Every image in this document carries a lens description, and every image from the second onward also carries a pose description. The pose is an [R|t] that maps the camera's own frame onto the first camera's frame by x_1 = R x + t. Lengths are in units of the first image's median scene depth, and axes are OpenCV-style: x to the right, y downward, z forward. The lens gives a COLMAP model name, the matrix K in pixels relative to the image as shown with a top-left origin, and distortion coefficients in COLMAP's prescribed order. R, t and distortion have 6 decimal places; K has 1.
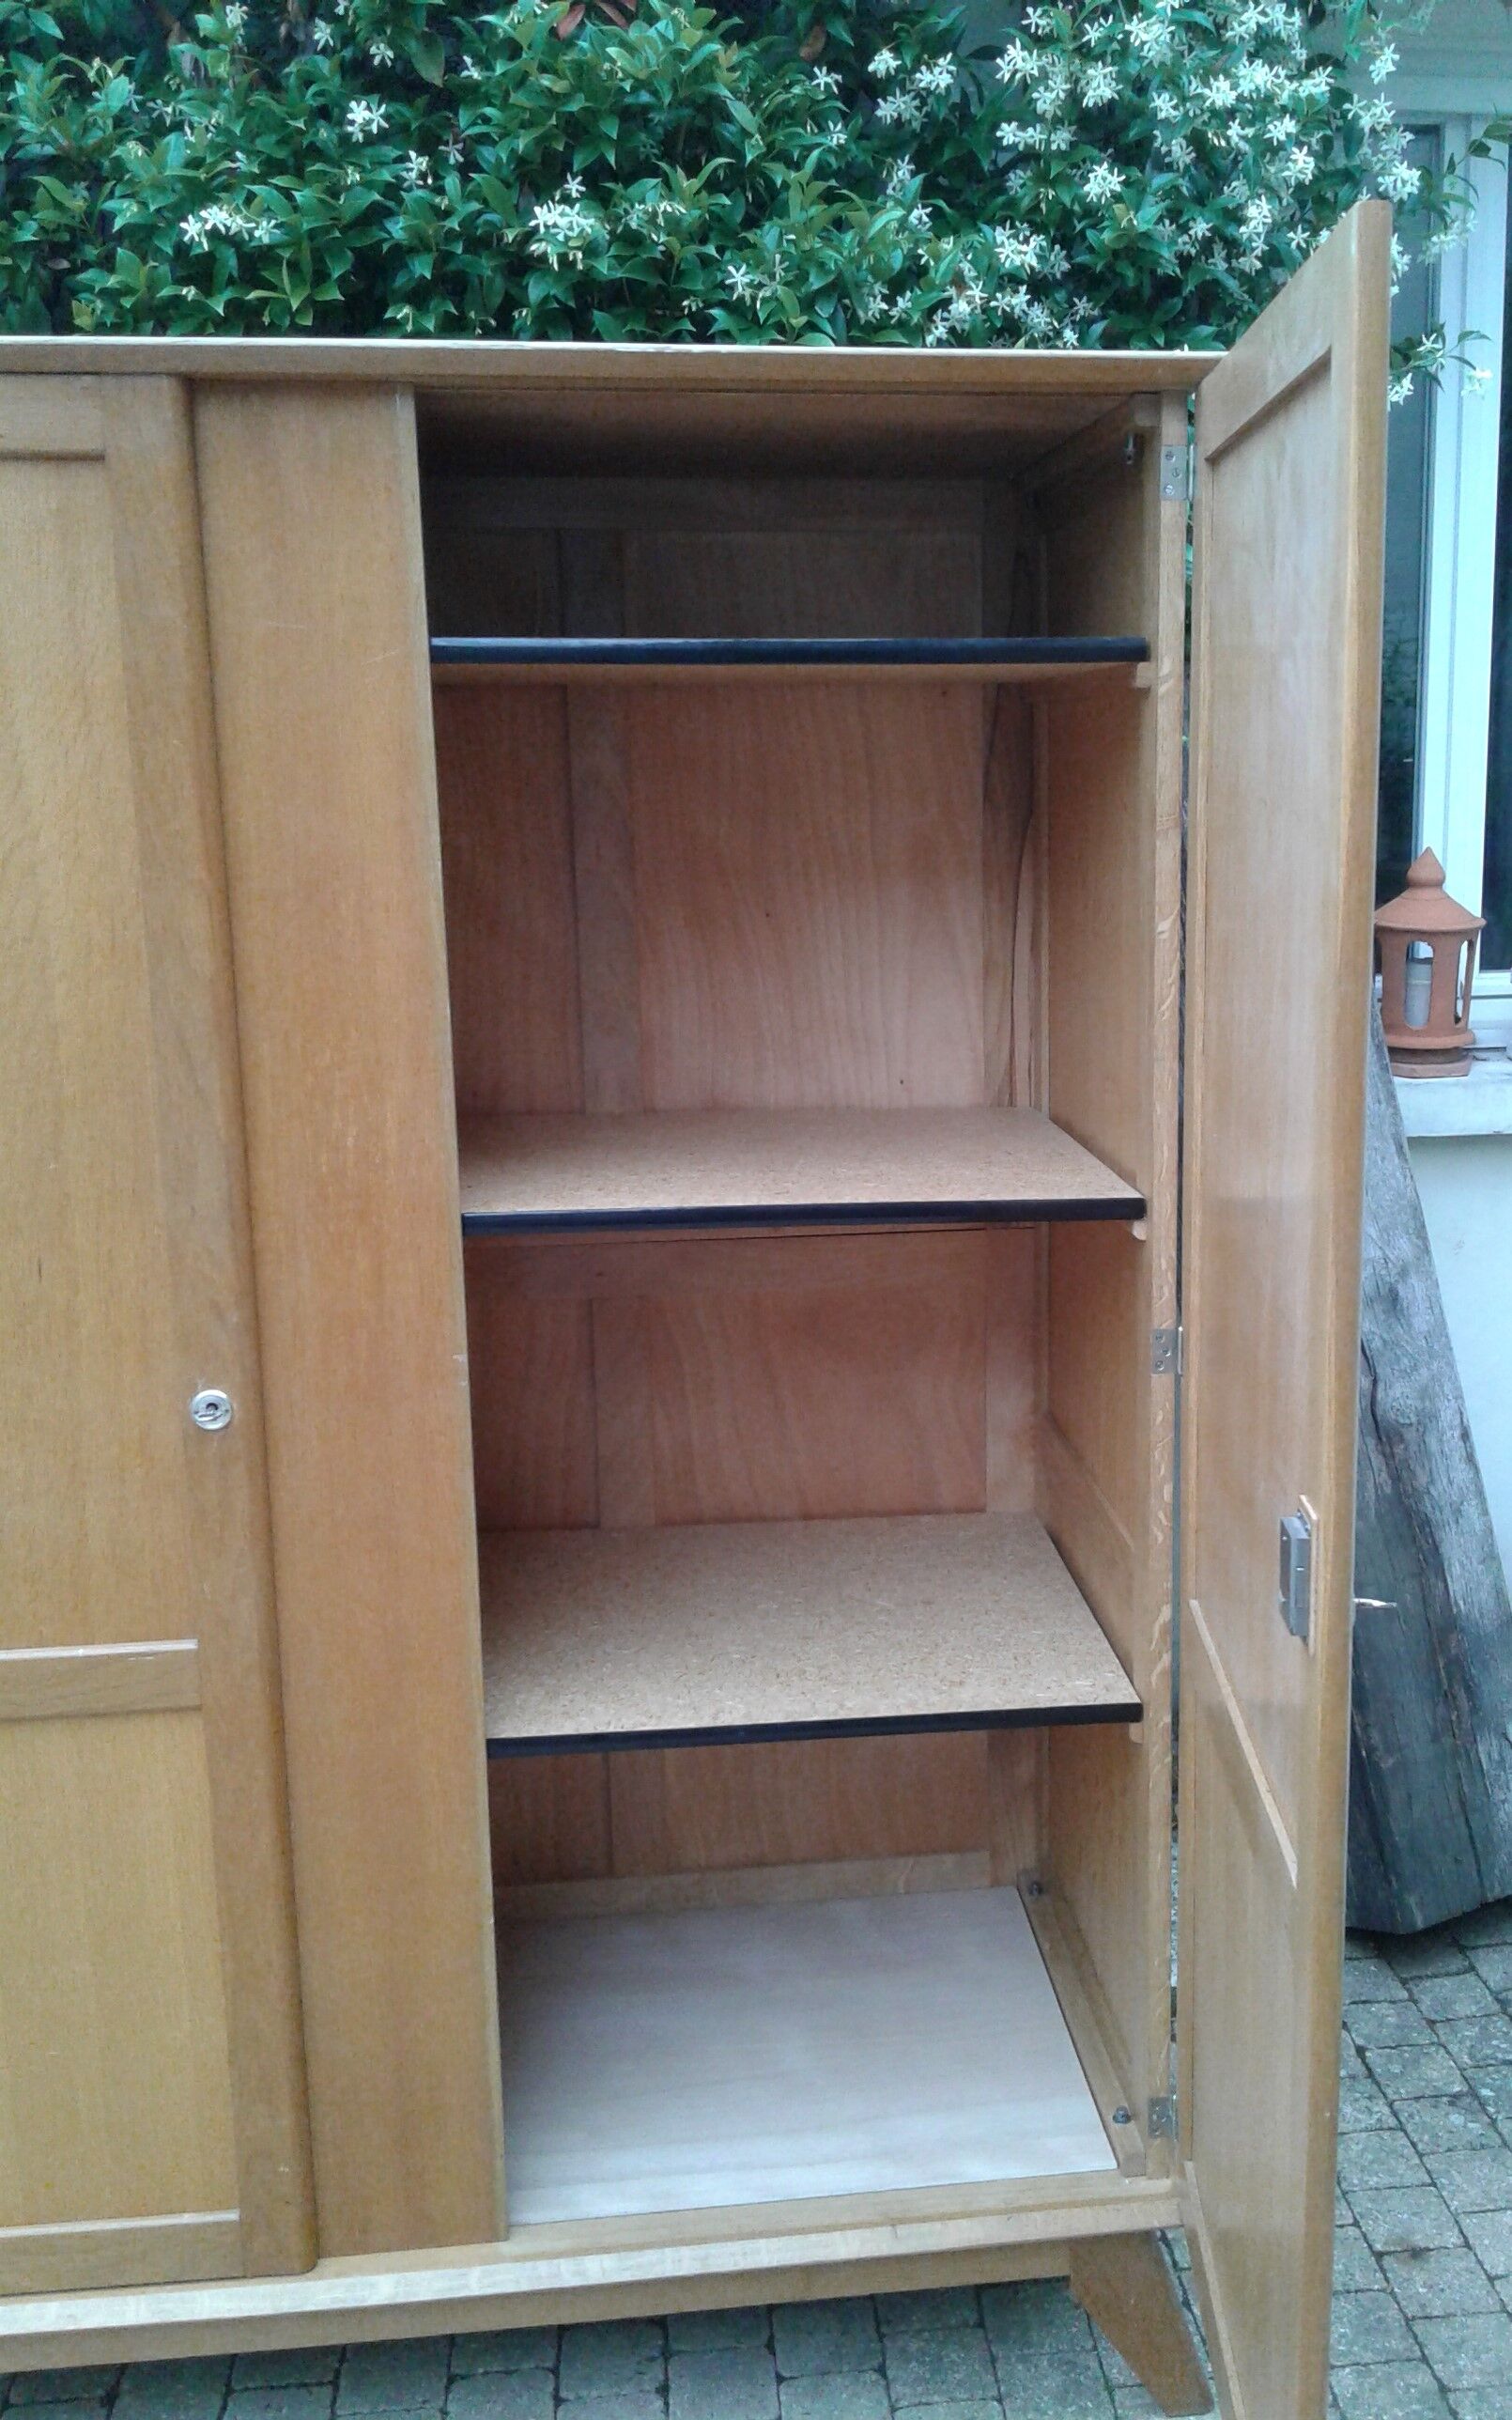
lens RADIAL K [[2168.5, 0, 897.2], [0, 2168.5, 1216.2], [0, 0, 1]] dist [0.041523, -0.088574]
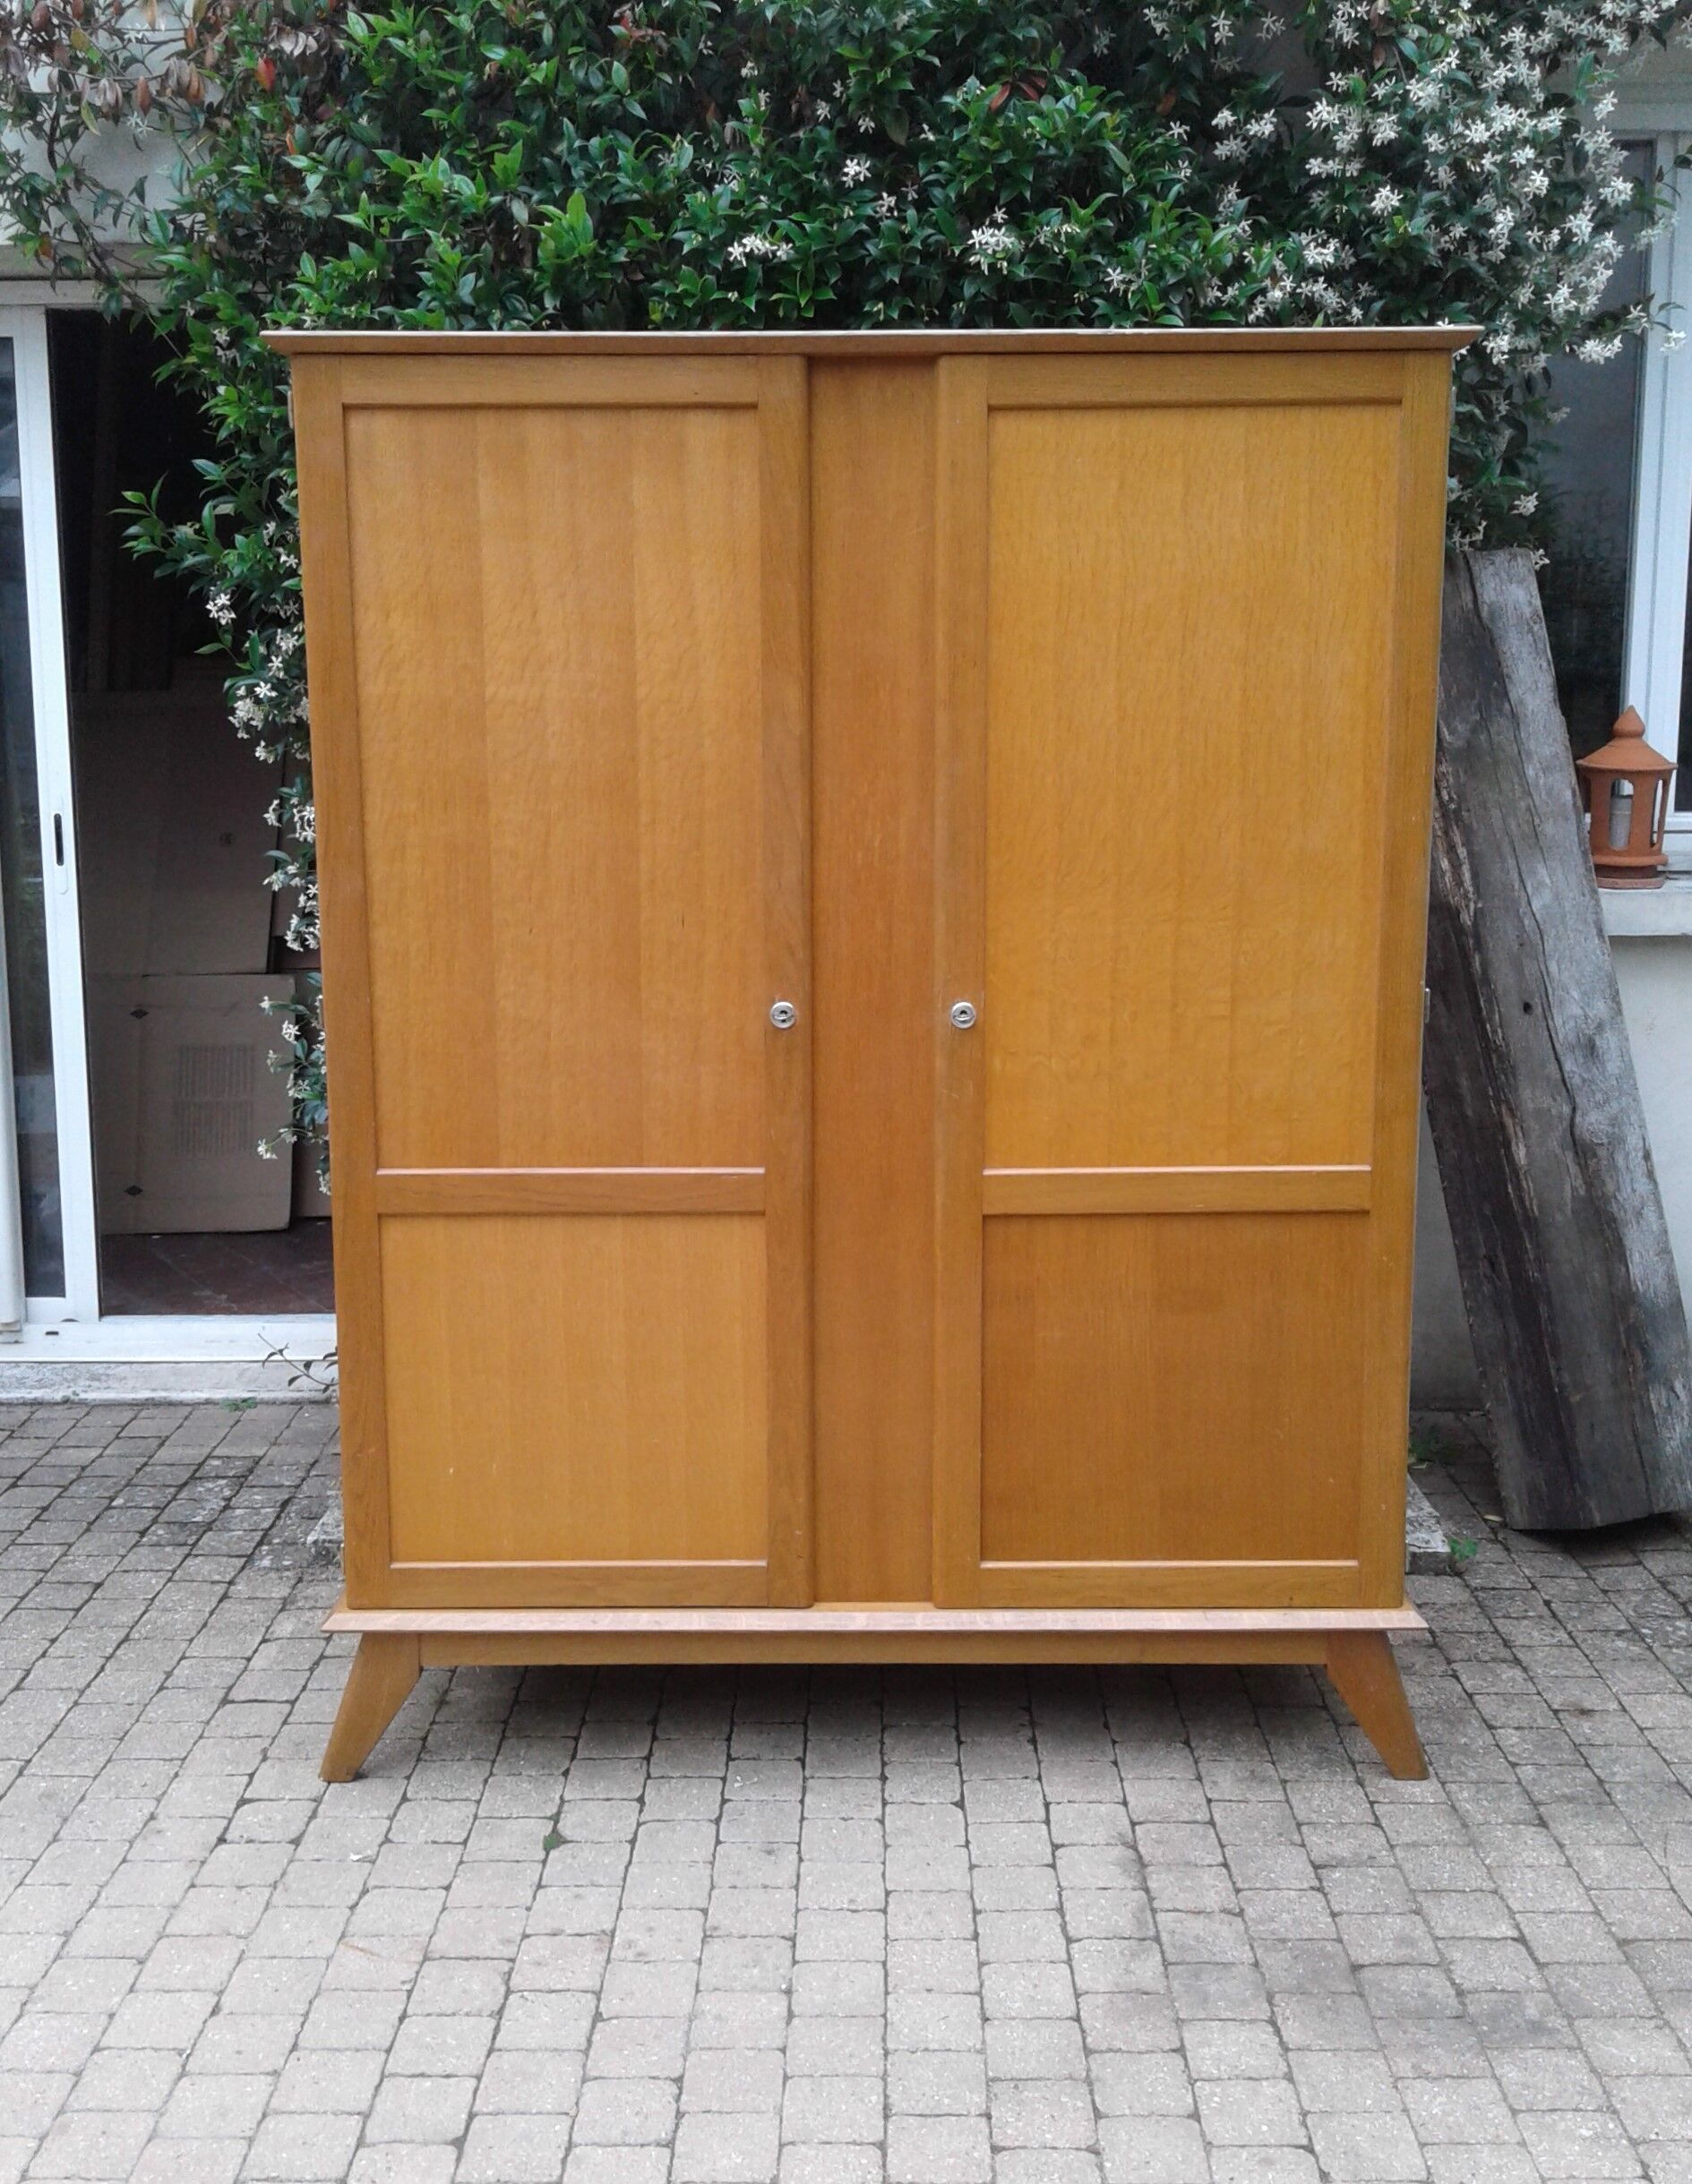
lens RADIAL K [[2030.3, 0, 849.3], [0, 2030.3, 1048.2], [0, 0, 1]] dist [0.003899, 0.000000]
pose [[0.990096, 0.031417, -0.136832, -0.048056], [-0.035670, 0.998950, -0.028746, 0.104212], [0.135785, 0.033342, 0.990177, -0.289866]]
